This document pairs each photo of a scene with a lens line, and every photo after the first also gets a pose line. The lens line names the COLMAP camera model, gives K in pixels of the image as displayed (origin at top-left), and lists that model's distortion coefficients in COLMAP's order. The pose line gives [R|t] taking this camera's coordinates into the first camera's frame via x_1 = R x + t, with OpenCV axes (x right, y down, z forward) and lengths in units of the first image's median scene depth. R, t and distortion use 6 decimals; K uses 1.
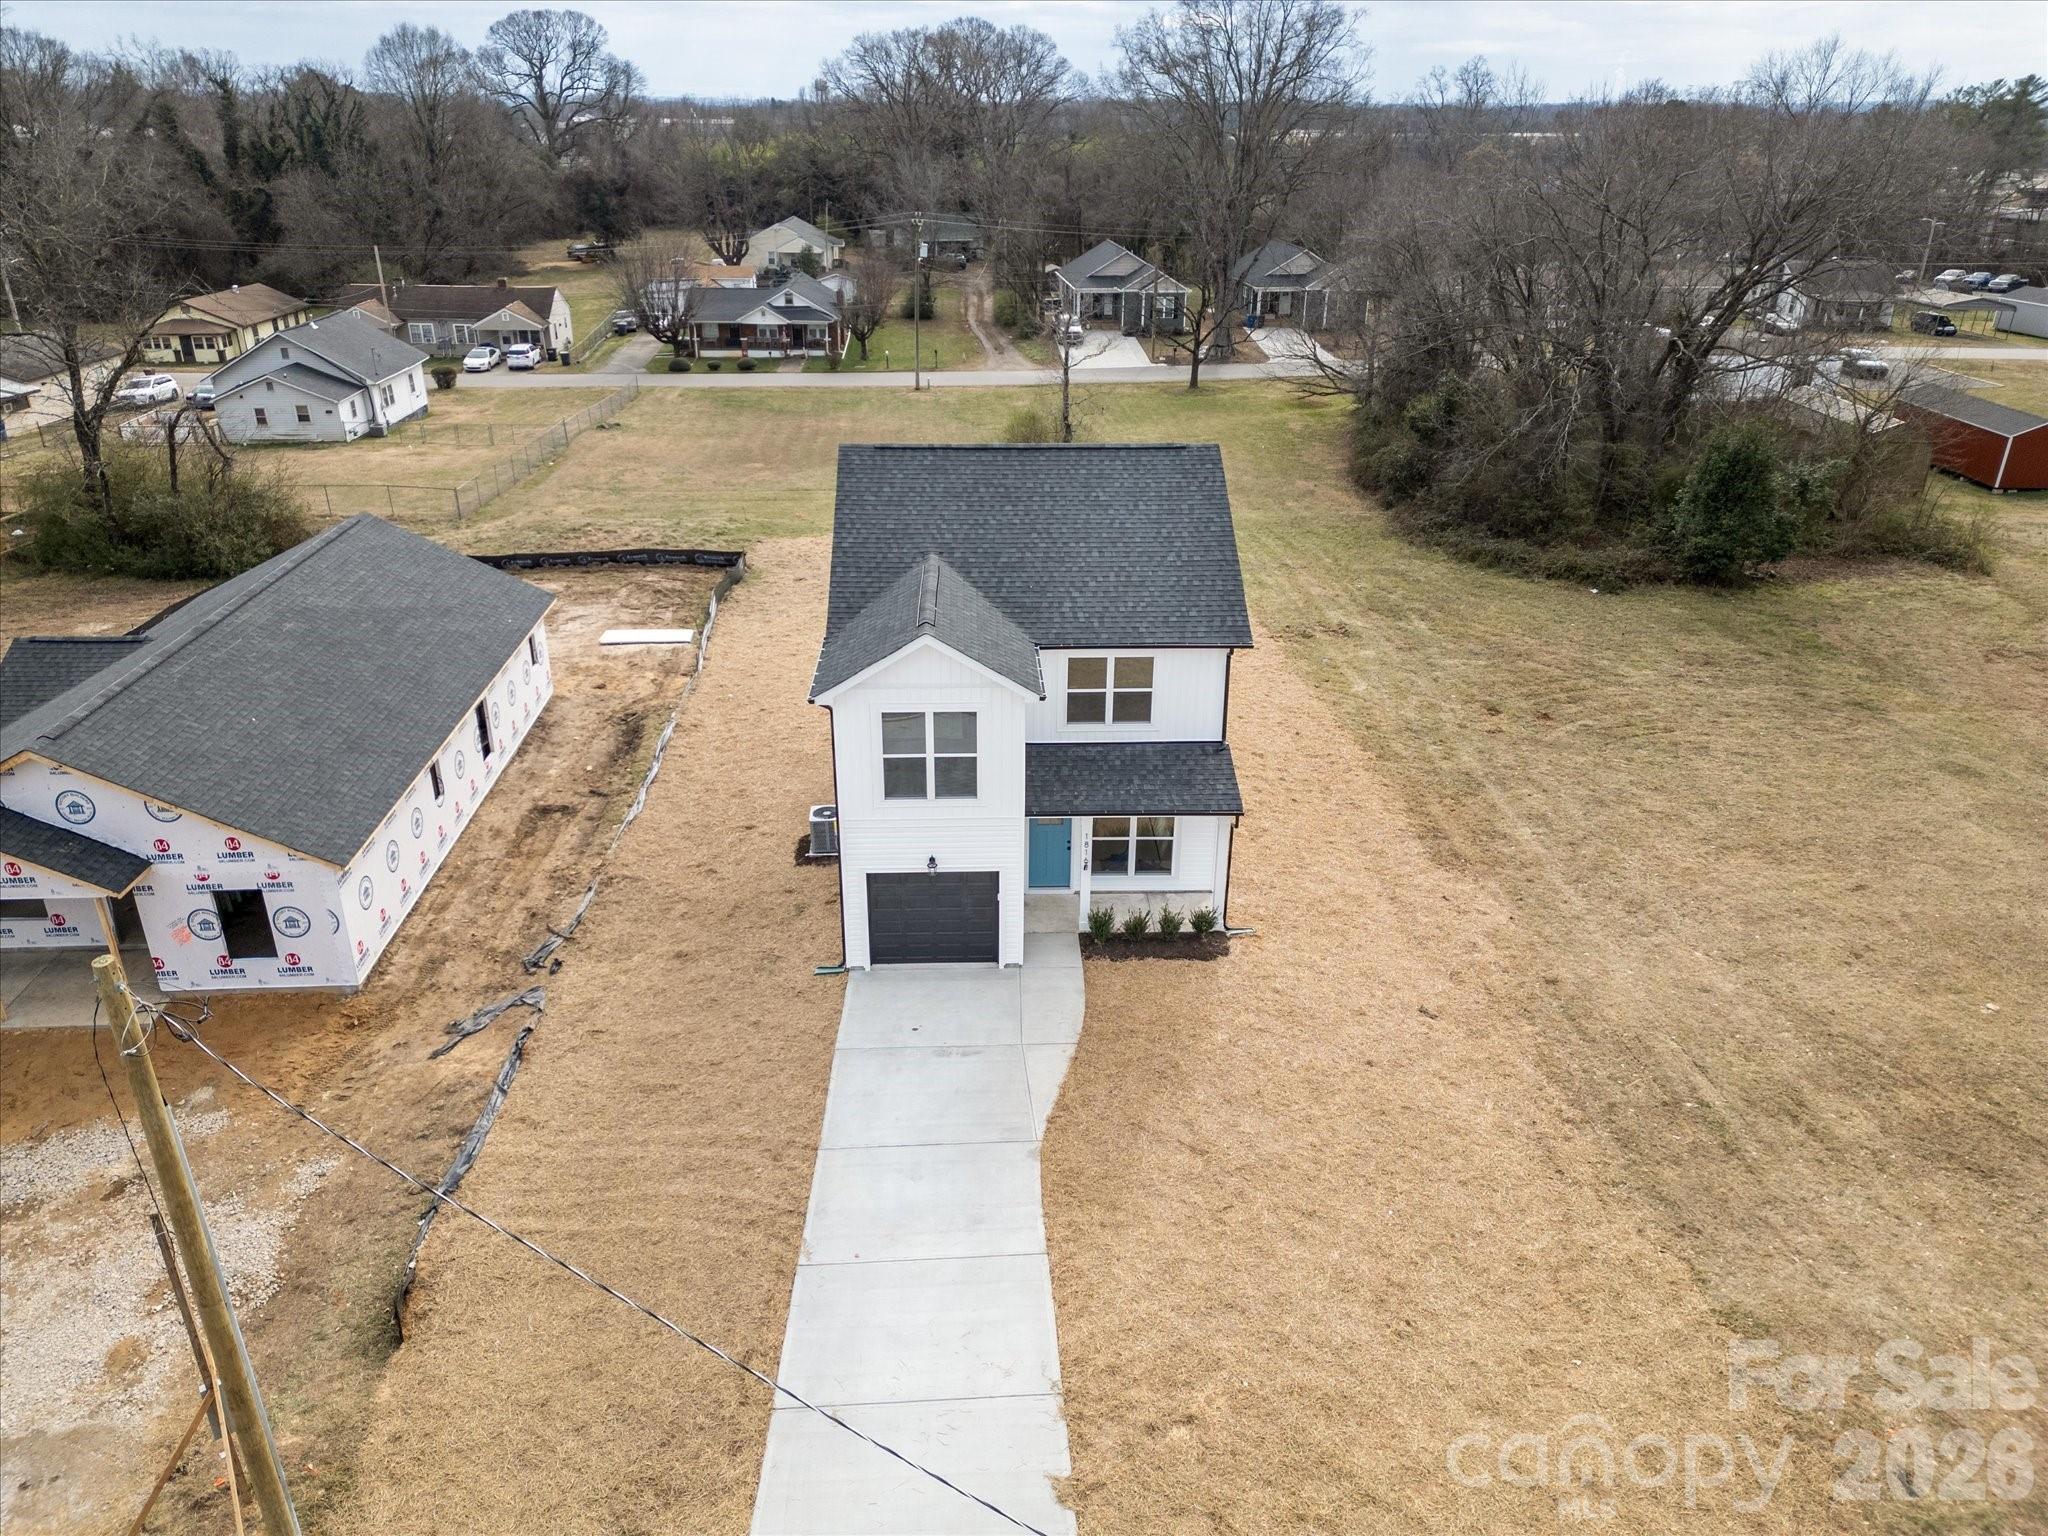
lens RADIAL K [[1426.0, 0, 1024.0], [0, 1426.0, 768.0], [0, 0, 1]] dist [0.090014, -0.095338]
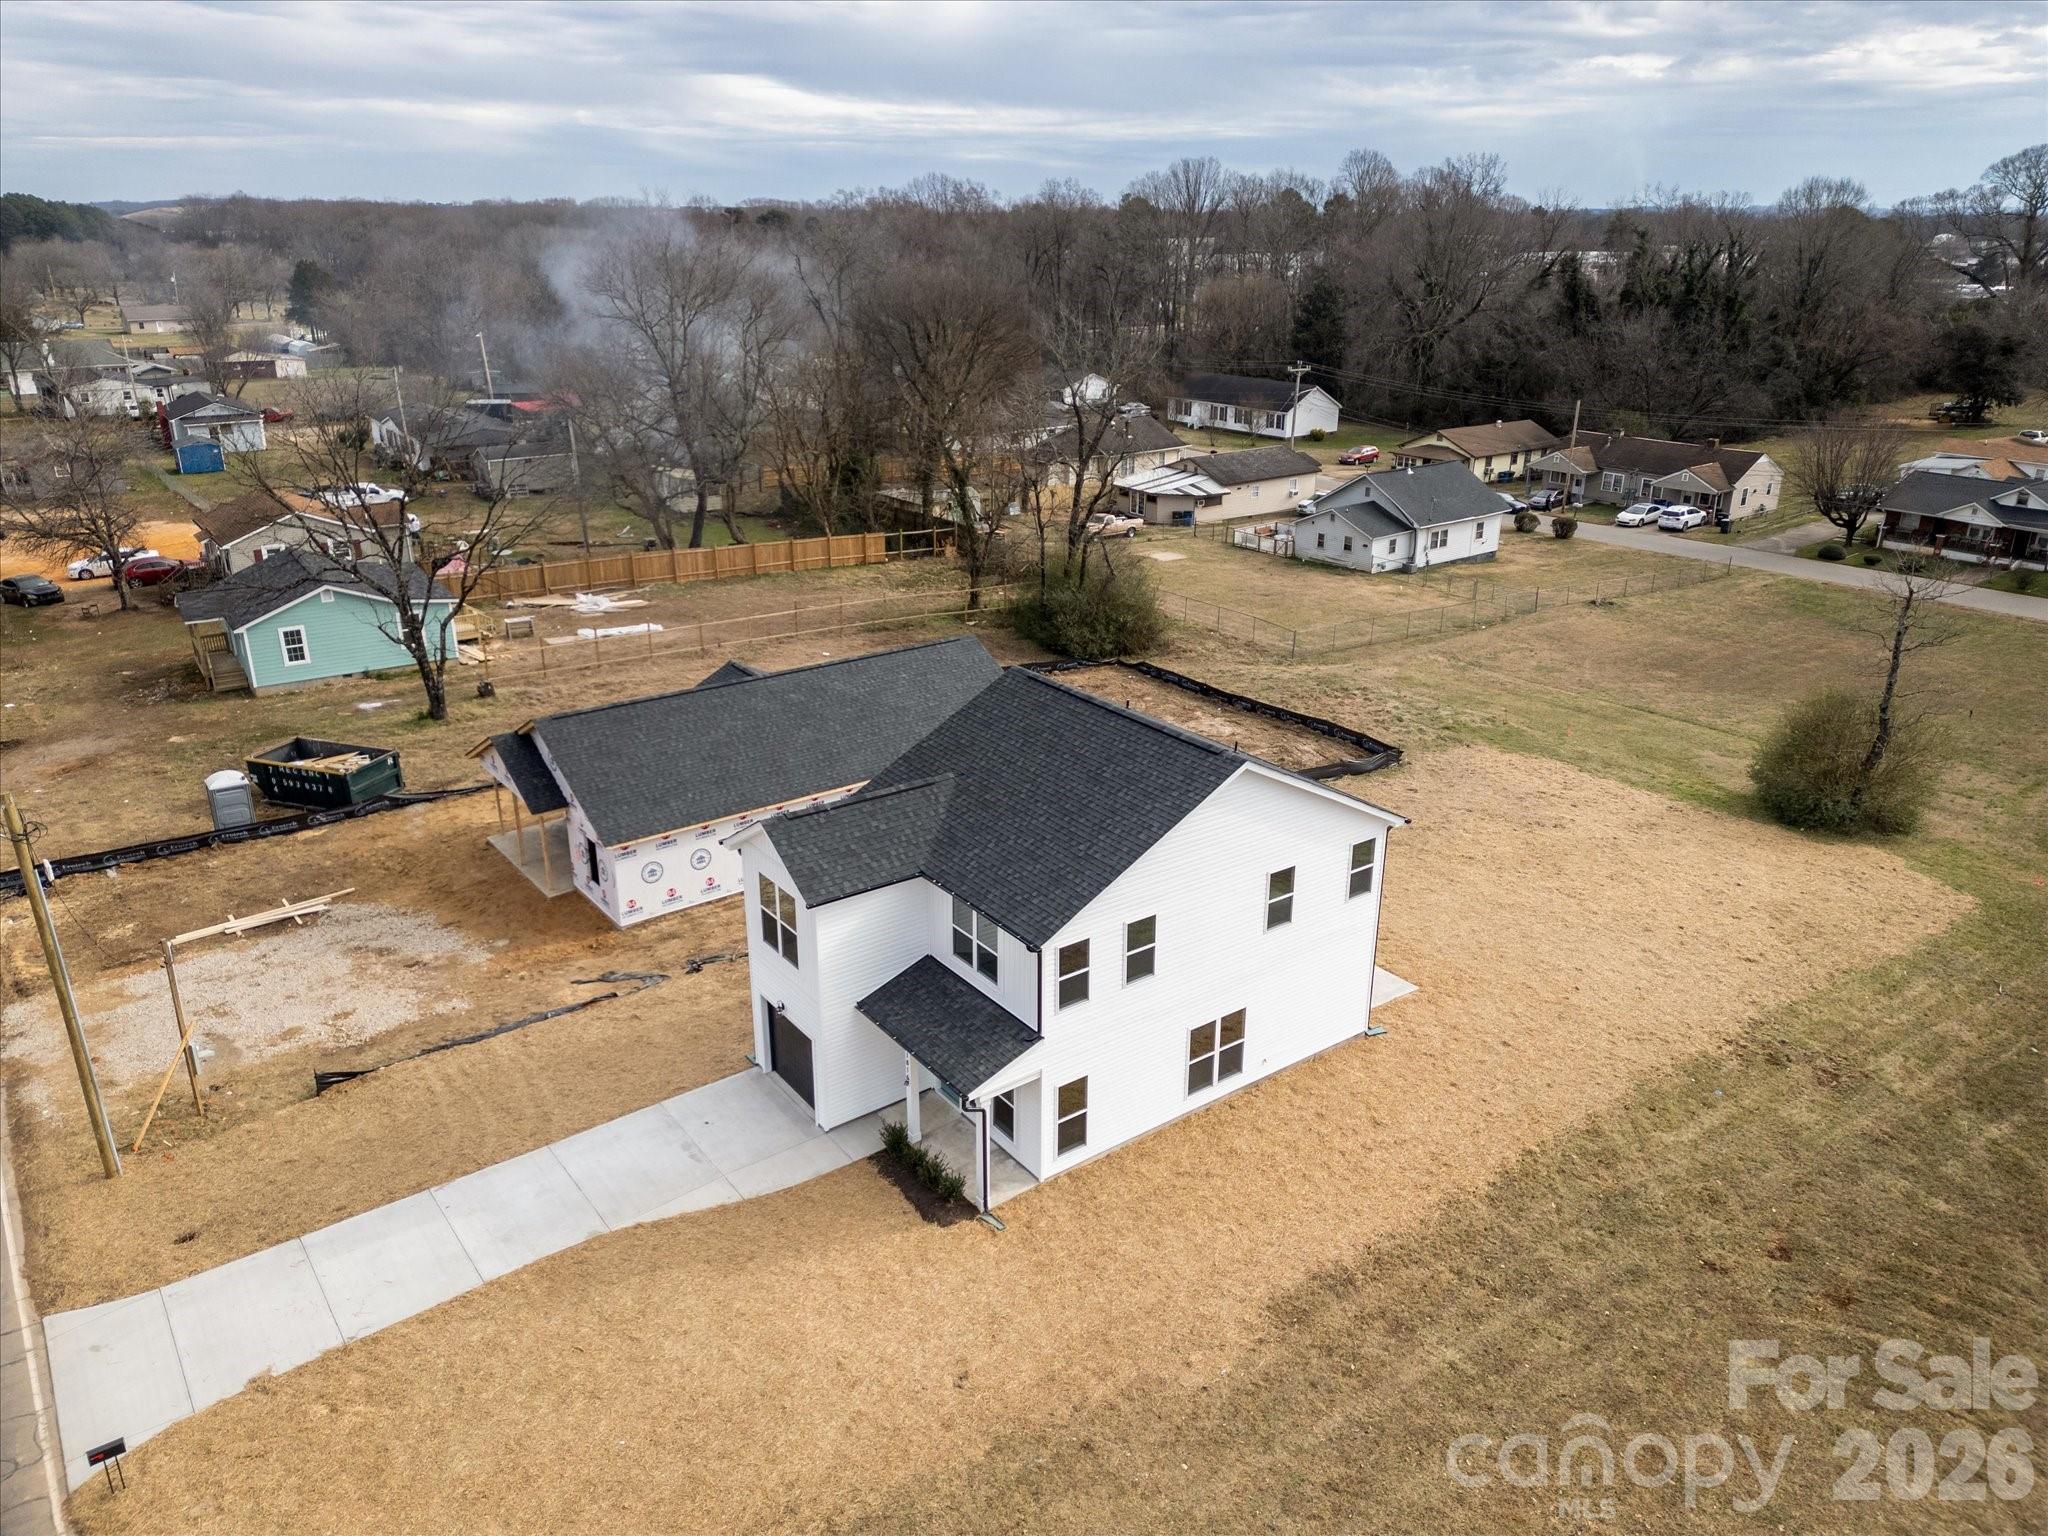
lens RADIAL K [[1426.0, 0, 1024.0], [0, 1426.0, 768.0], [0, 0, 1]] dist [0.090014, -0.095338]
pose [[0.558160, 0.292641, -0.776414, 0.782396], [-0.344100, 0.933118, 0.104333, -0.268334], [0.755018, 0.208930, 0.621527, 0.306830]]
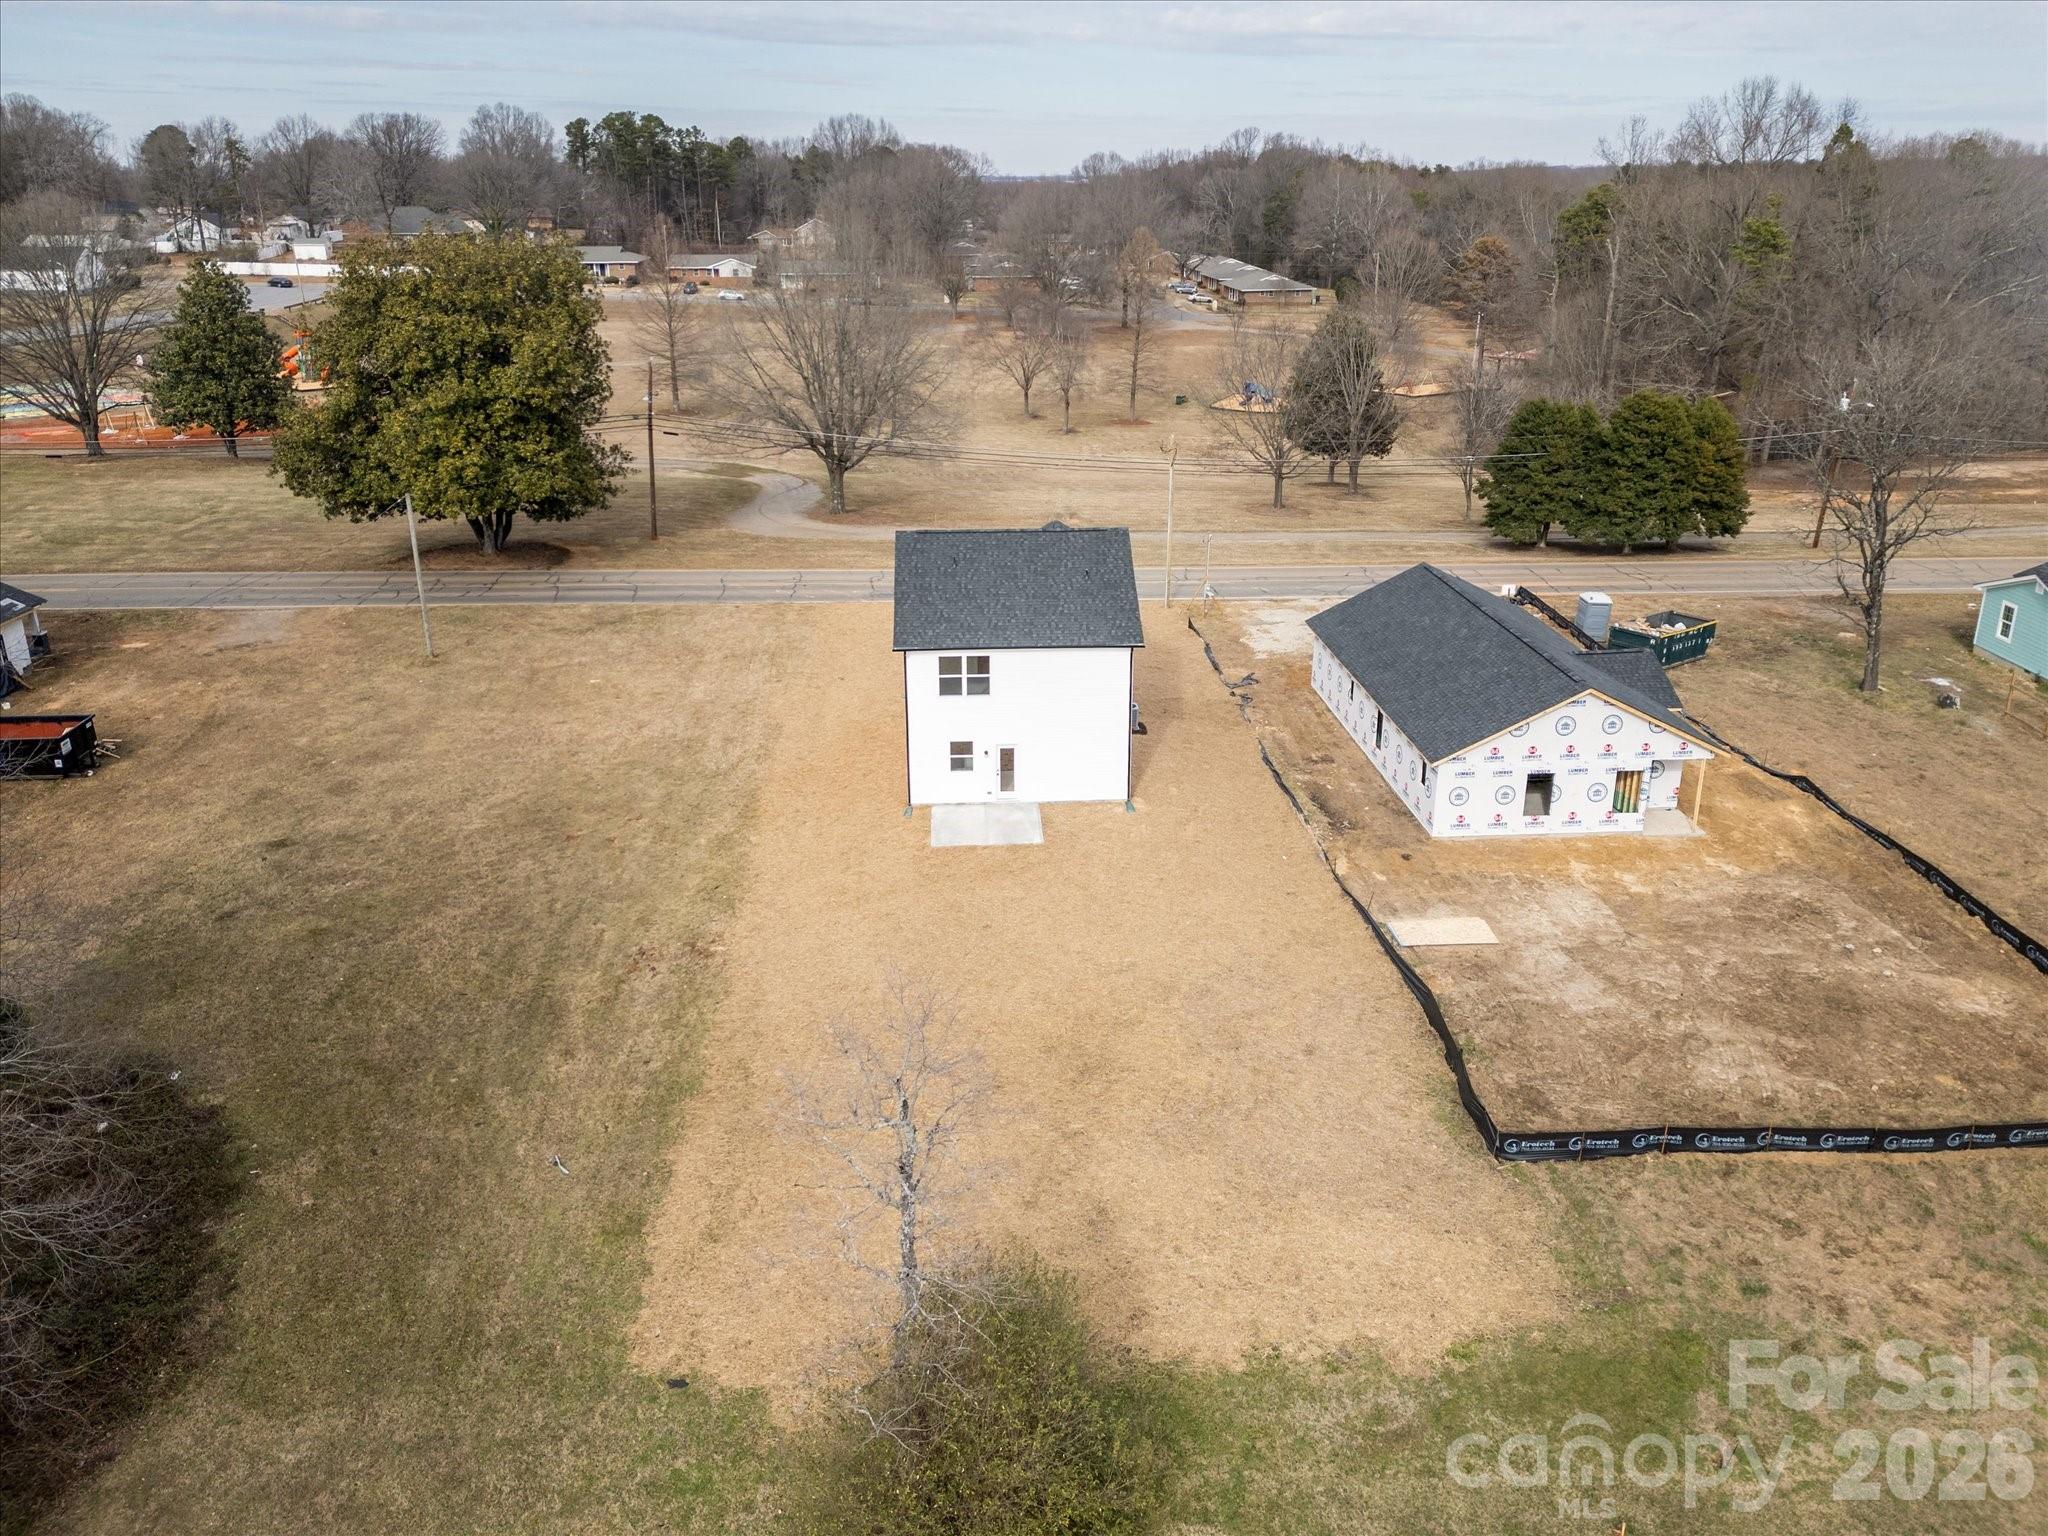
lens RADIAL K [[1426.0, 0, 1024.0], [0, 1426.0, 768.0], [0, 0, 1]] dist [0.090014, -0.095338]
pose [[-0.999977, 0.001078, -0.006770, 0.000479], [-0.004227, 0.680516, 0.732721, -1.215558], [0.005397, 0.732733, -0.680495, 2.282823]]
